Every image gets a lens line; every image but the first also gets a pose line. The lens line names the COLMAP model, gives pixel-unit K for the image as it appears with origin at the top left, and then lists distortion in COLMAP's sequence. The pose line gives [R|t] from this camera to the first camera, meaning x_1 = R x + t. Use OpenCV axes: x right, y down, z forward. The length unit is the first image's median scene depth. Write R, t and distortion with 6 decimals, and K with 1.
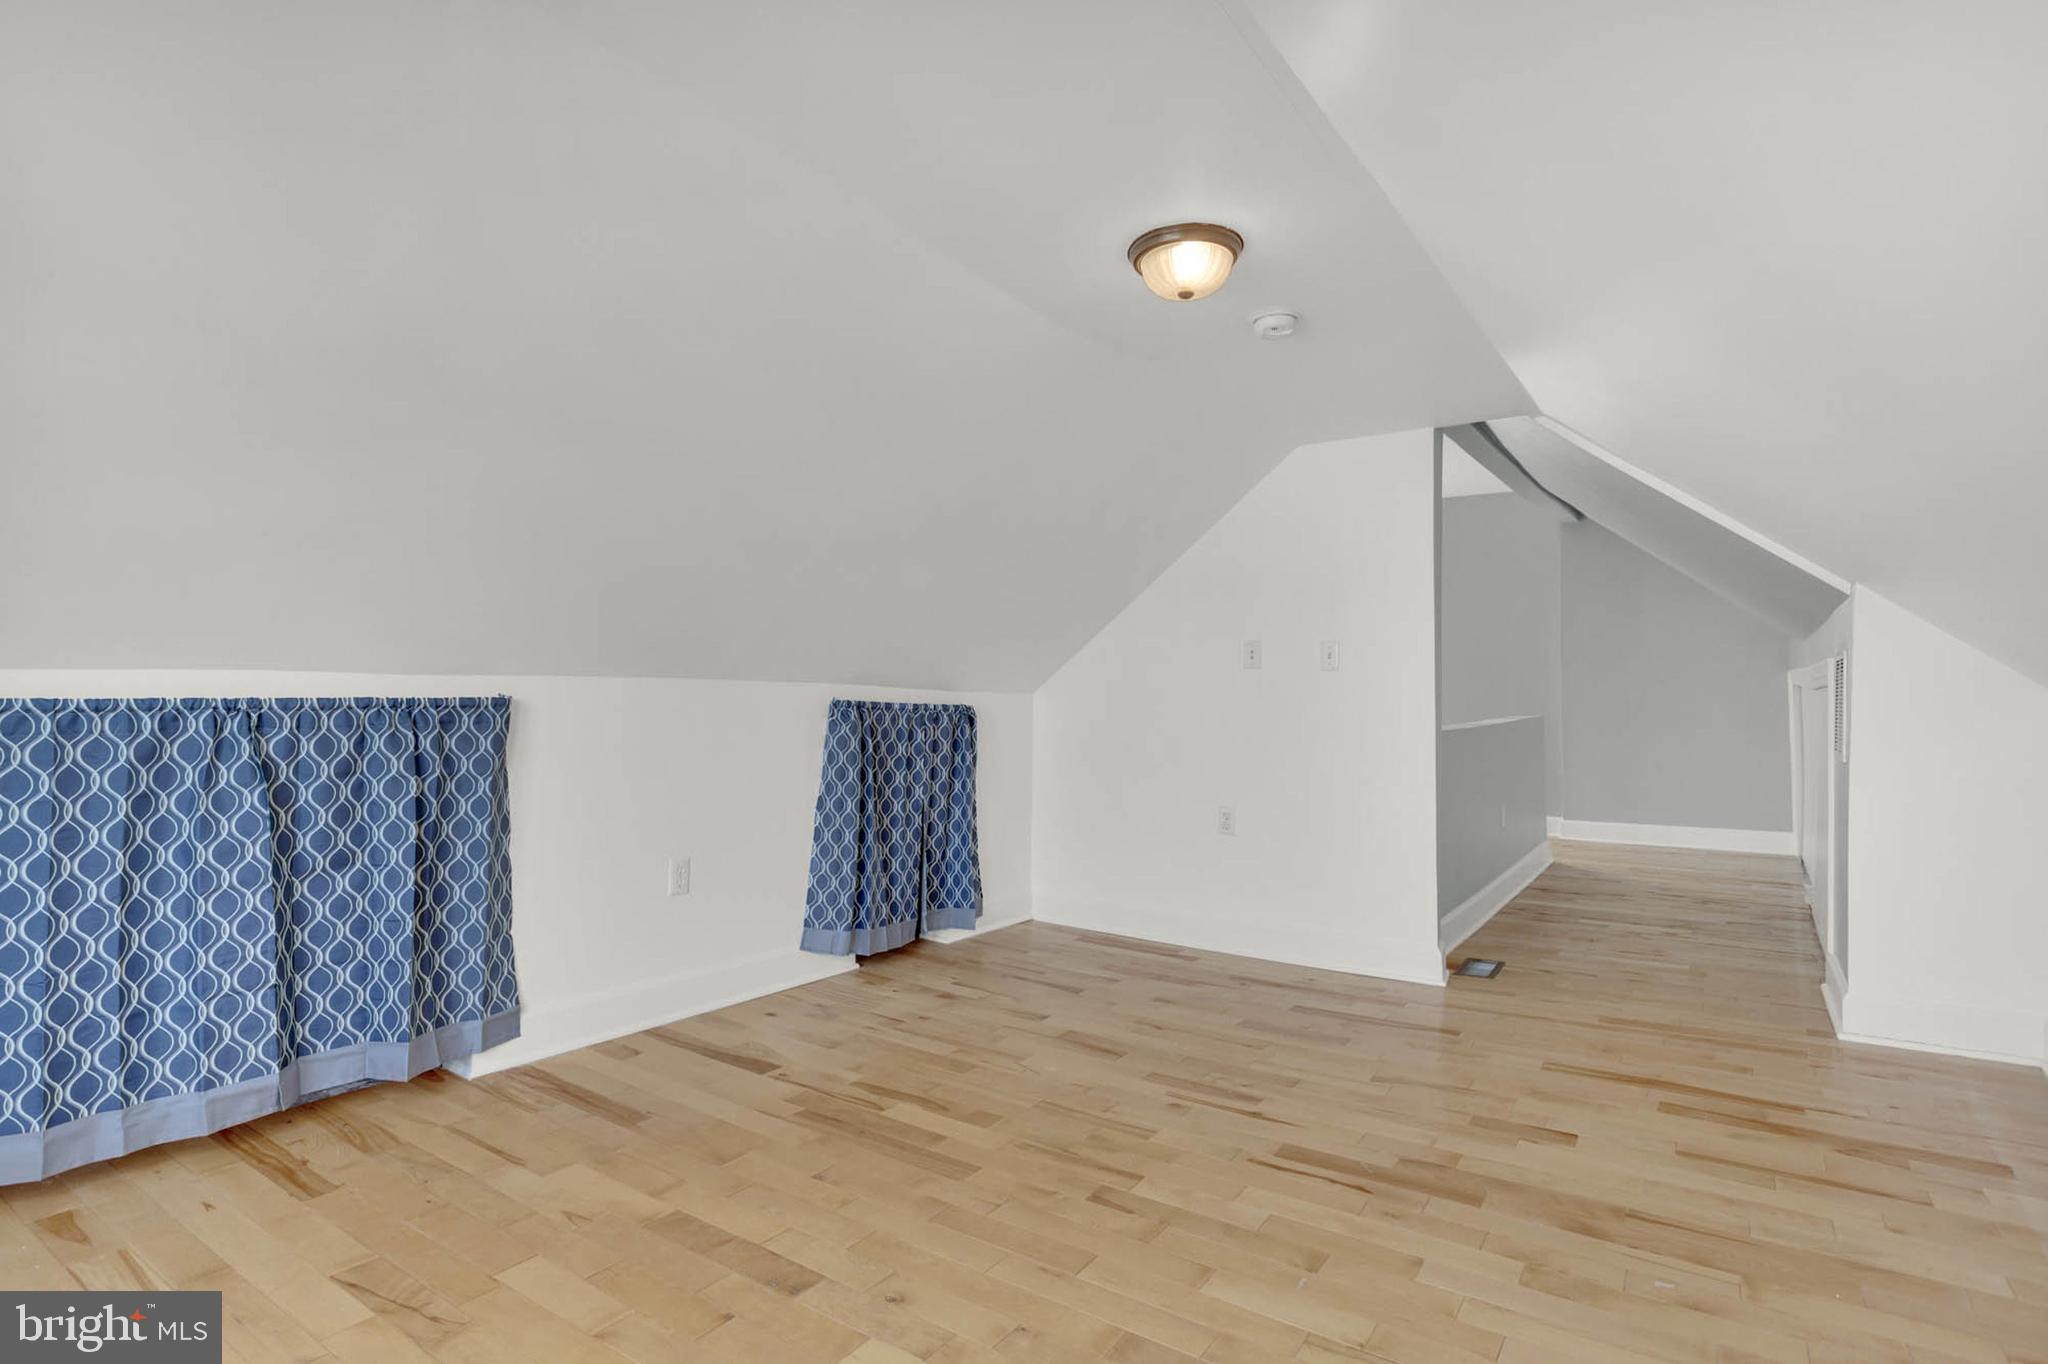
lens RADIAL K [[1016.2, 0, 1028.8], [0, 1016.2, 663.9], [0, 0, 1]] dist [-0.001772, -0.000892]
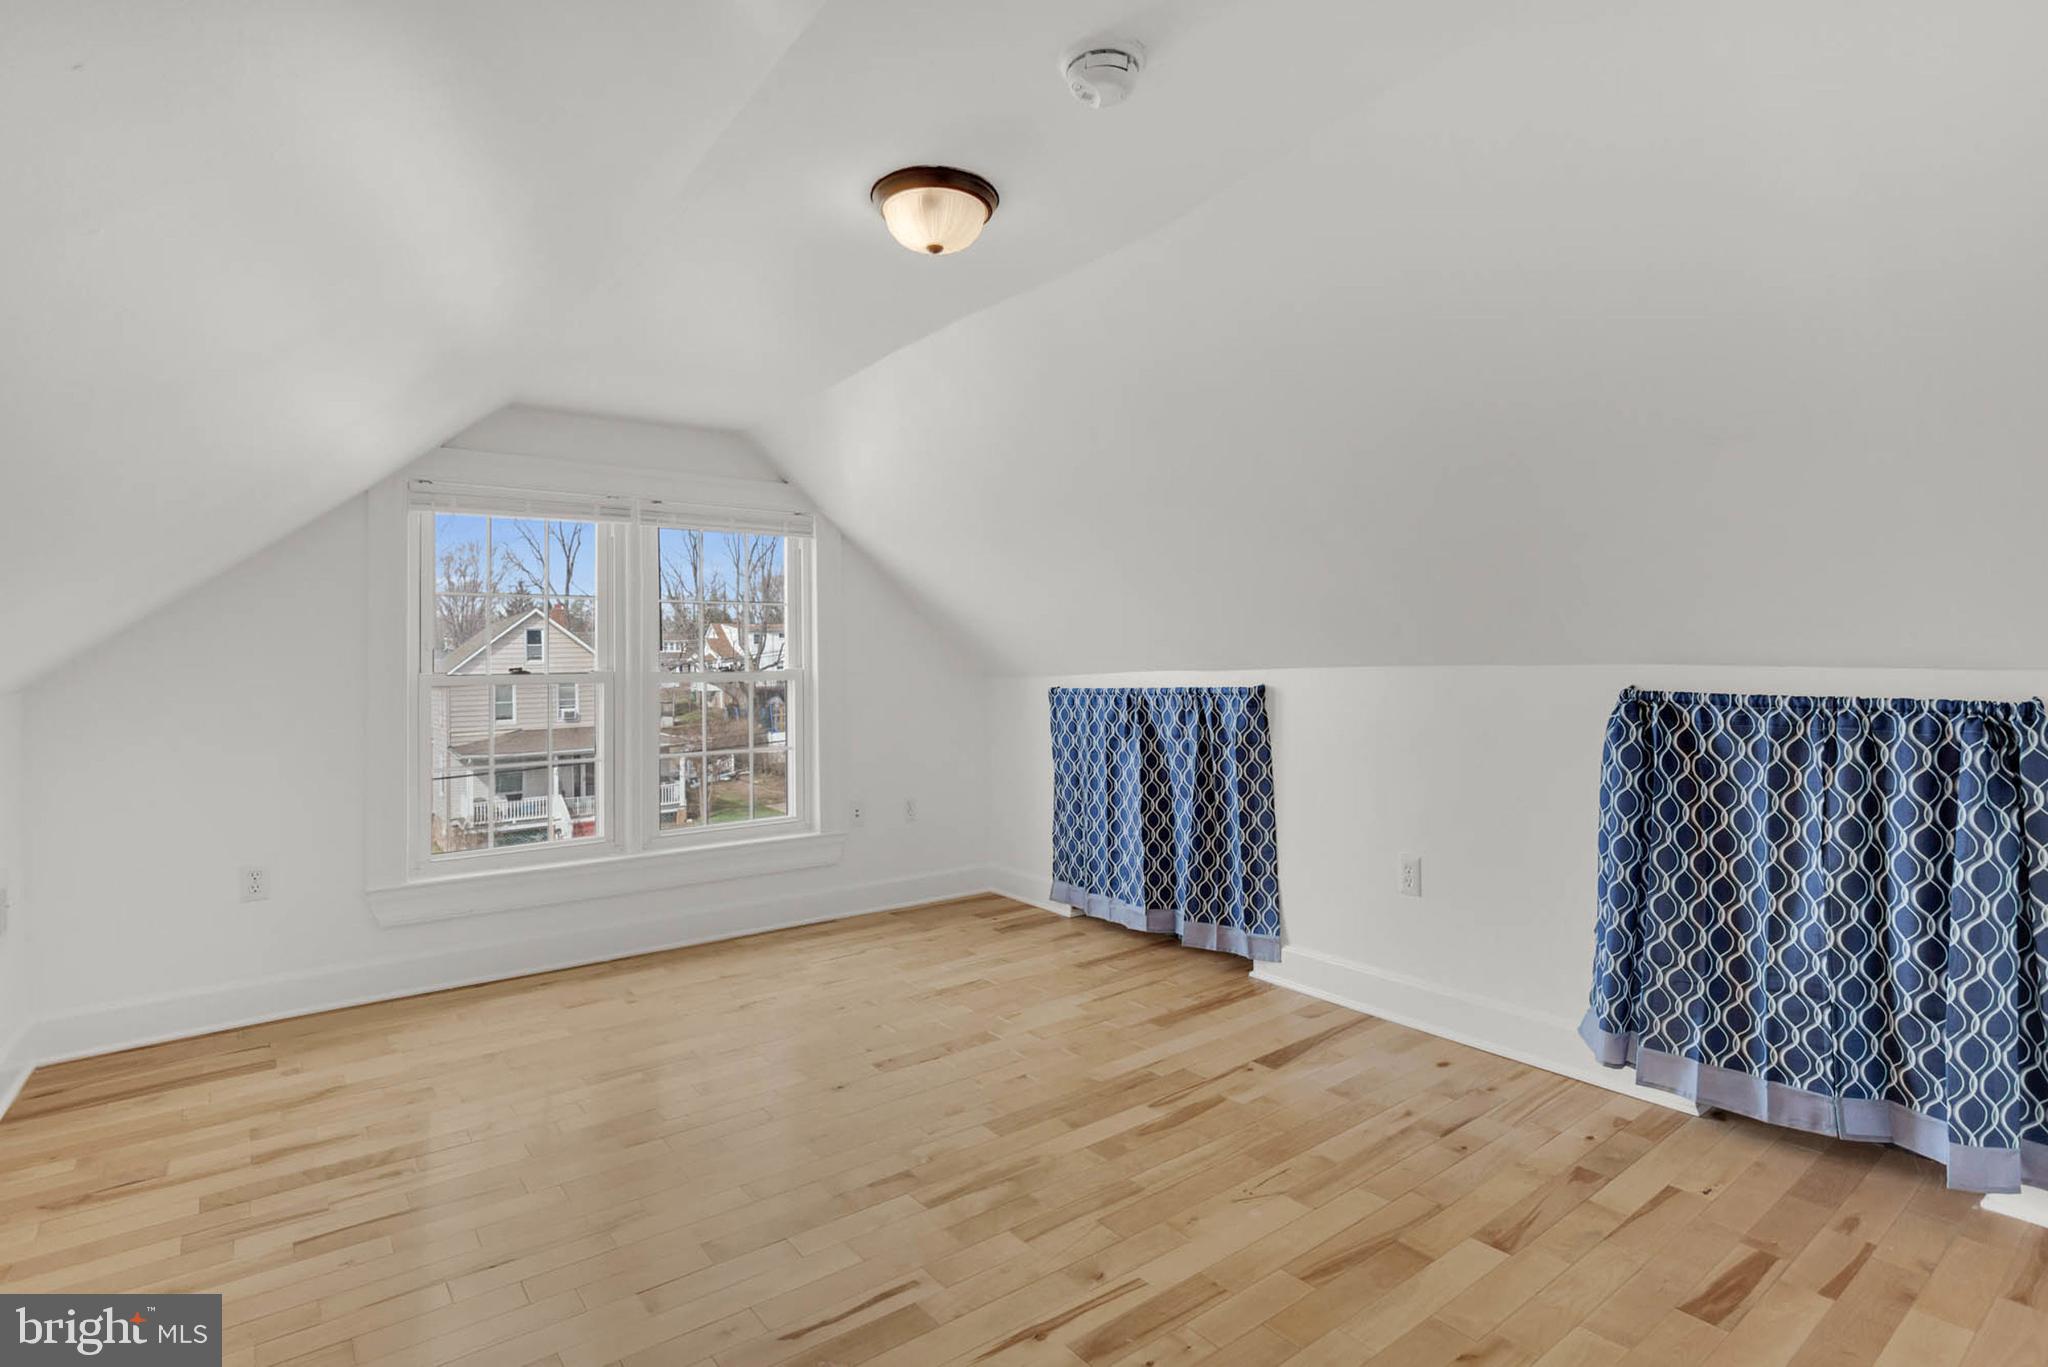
lens RADIAL K [[1016.2, 0, 1028.8], [0, 1016.2, 665.4], [0, 0, 1]] dist [-0.001772, -0.000892]
pose [[-0.314056, -0.017964, -0.949234, 0.724871], [0.036007, 0.998876, -0.030817, 0.032825], [0.948721, -0.043857, -0.313056, 1.052955]]
